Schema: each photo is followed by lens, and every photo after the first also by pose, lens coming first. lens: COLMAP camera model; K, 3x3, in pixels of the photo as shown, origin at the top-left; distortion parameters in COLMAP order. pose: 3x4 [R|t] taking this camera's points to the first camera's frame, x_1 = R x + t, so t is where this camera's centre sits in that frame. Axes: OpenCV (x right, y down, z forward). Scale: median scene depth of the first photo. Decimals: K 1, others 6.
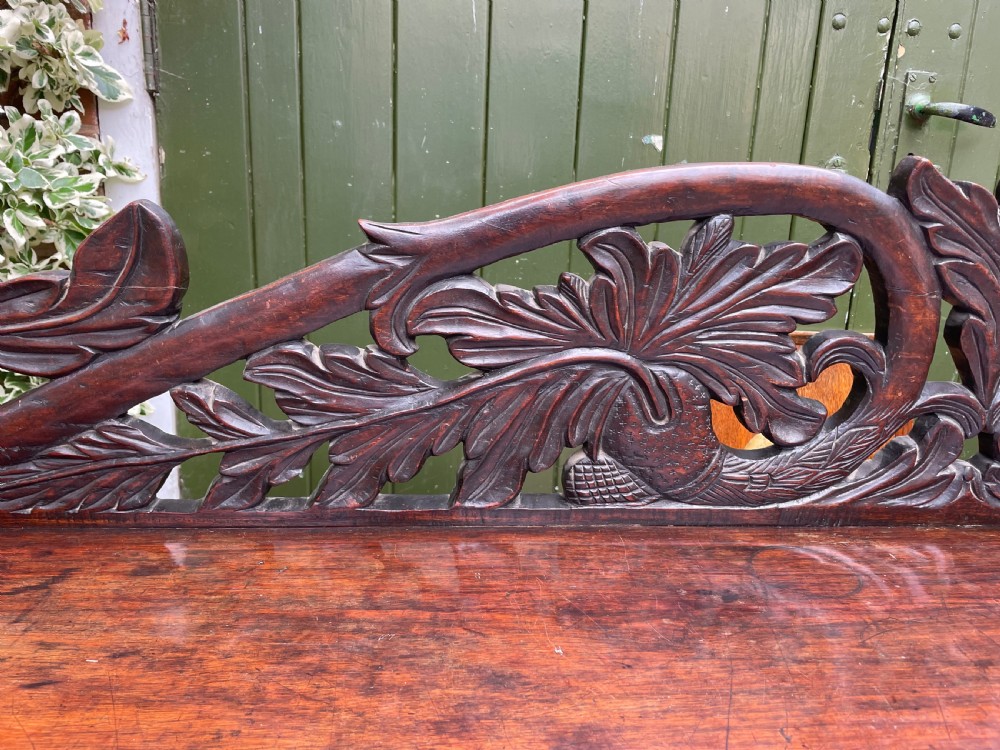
lens RADIAL K [[764.8, 0, 508.3], [0, 764.8, 379.5], [0, 0, 1]] dist [0.087255, -0.125616]
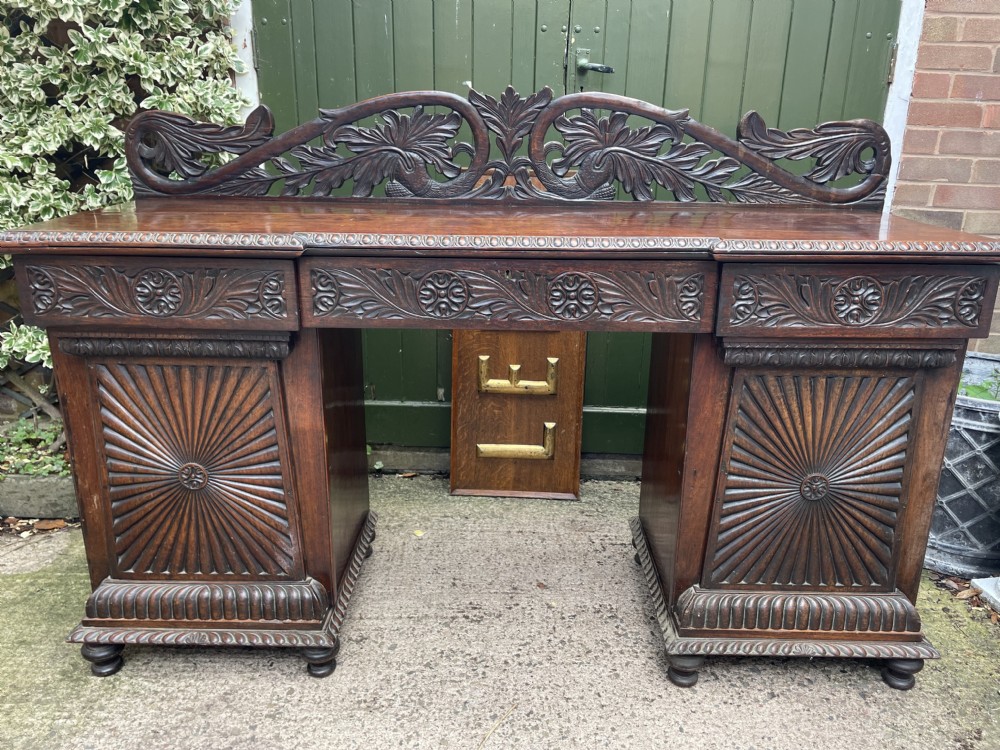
lens RADIAL K [[765.5, 0, 507.3], [0, 765.5, 371.8], [0, 0, 1]] dist [0.088486, -0.121511]
pose [[0.995857, 0.004464, -0.090821, 0.956554], [0.000695, 0.998391, 0.056693, 0.767928], [0.090928, -0.056521, 0.994252, -2.442615]]
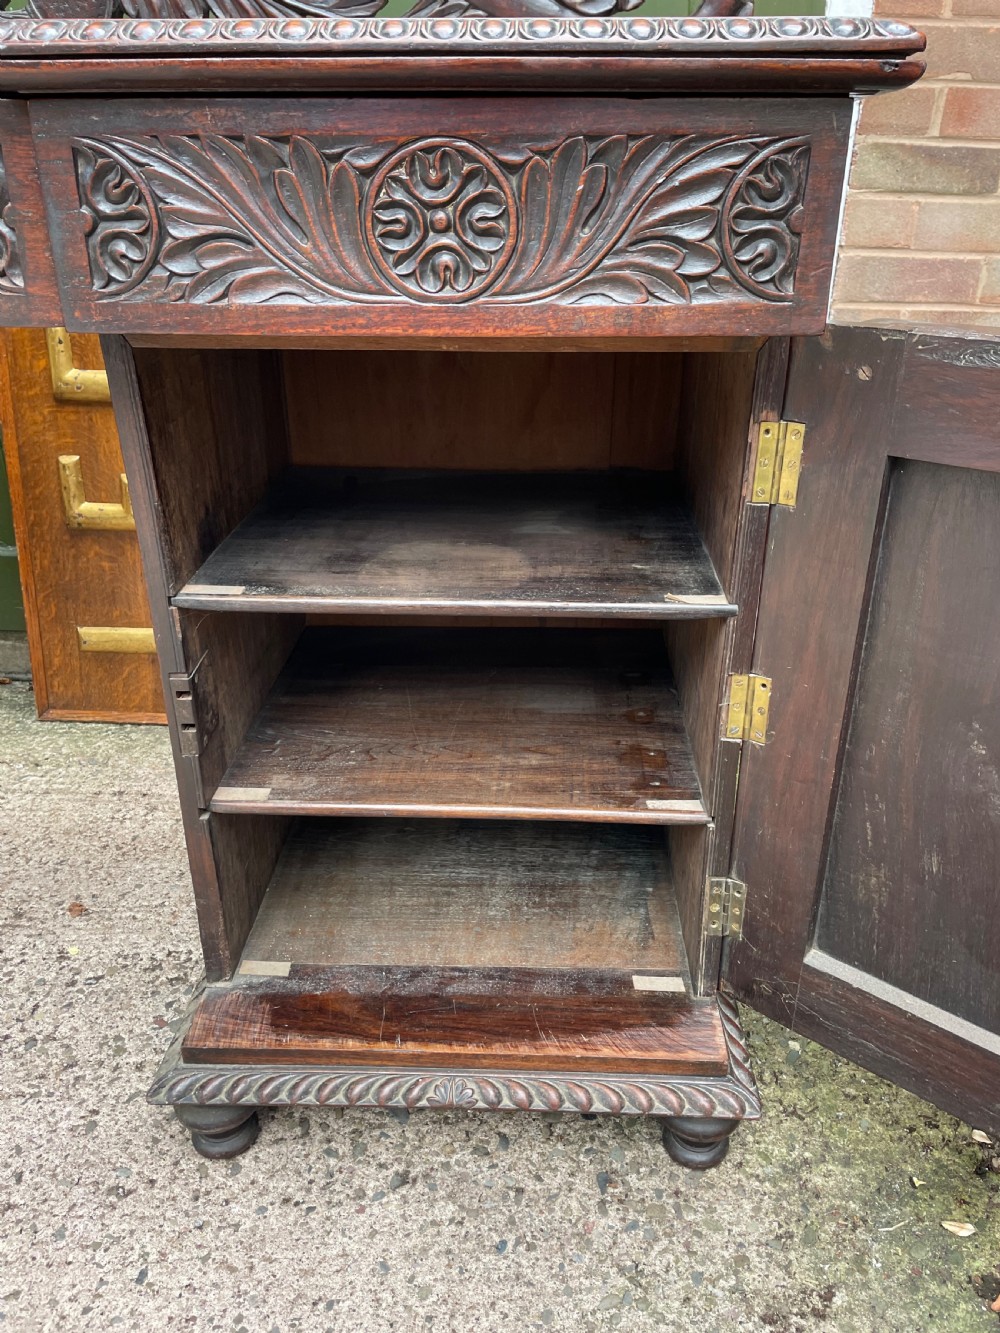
lens RADIAL K [[1016.7, 0, 517.0], [0, 1016.7, 657.8], [0, 0, 1]] dist [0.090217, -0.122035]
pose [[0.993428, 0.018440, -0.112962, 2.132484], [0.002872, 0.982609, 0.185663, 0.955589], [0.114421, -0.184767, 0.976099, -0.967174]]
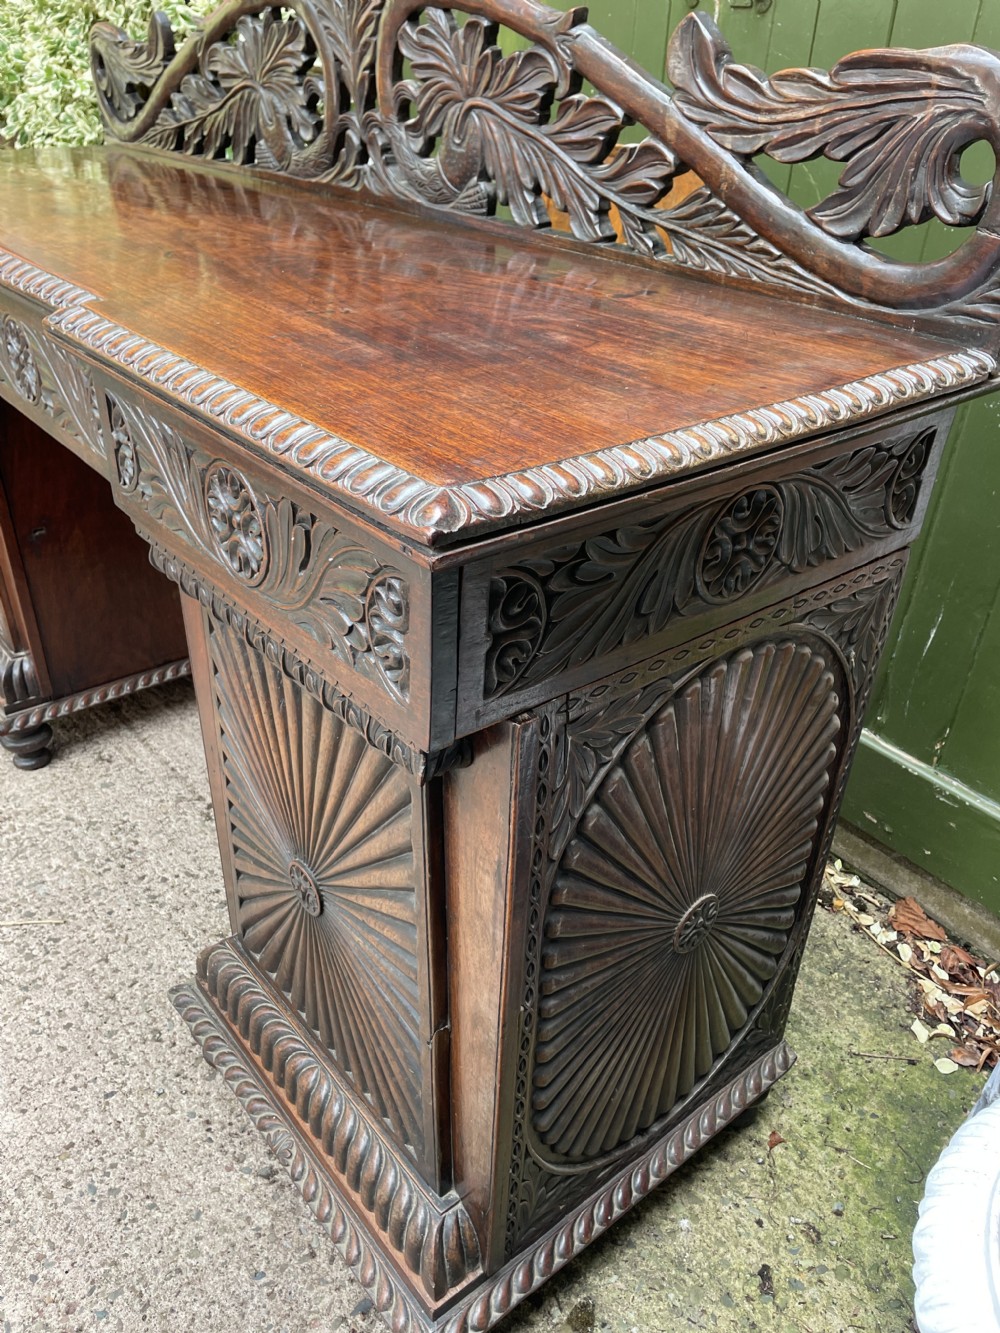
lens RADIAL K [[1023.3, 0, 484.2], [0, 1023.3, 663.6], [0, 0, 1]] dist [0.081424, -0.115143]
pose [[0.562755, 0.410534, -0.717474, 3.191530], [-0.214886, 0.910771, 0.352591, 0.279518], [0.798205, -0.044247, 0.600759, -0.294373]]
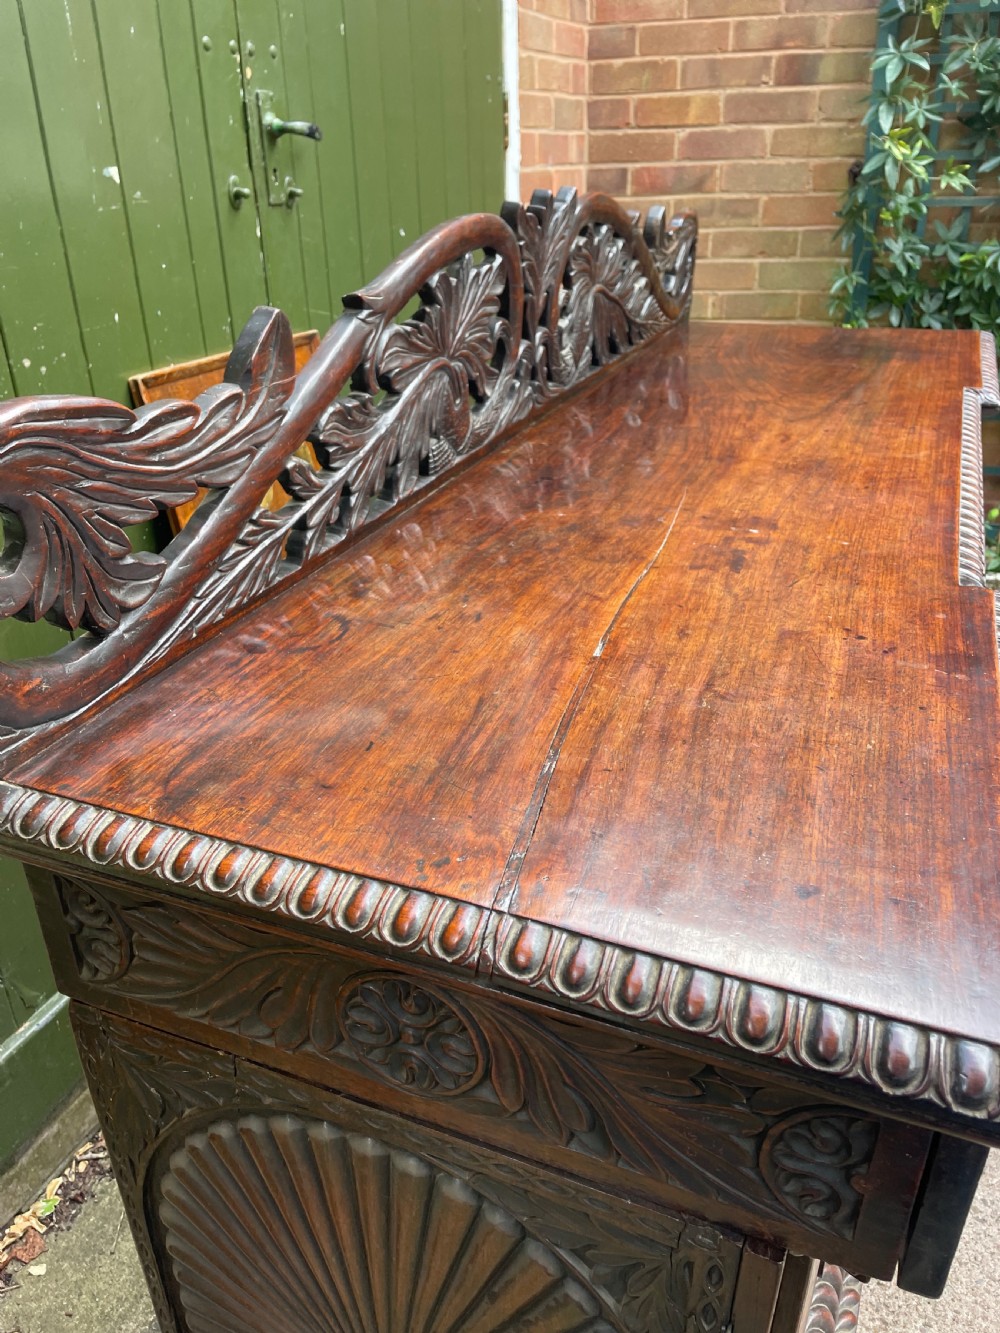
lens RADIAL K [[1017.6, 0, 498.0], [0, 1017.6, 666.1], [0, 0, 1]] dist [0.088339, -0.120381]
pose [[0.451913, -0.446440, 0.772312, -1.581736], [0.258653, 0.894145, 0.365517, -0.197833], [-0.853741, 0.034579, 0.519549, -0.099905]]
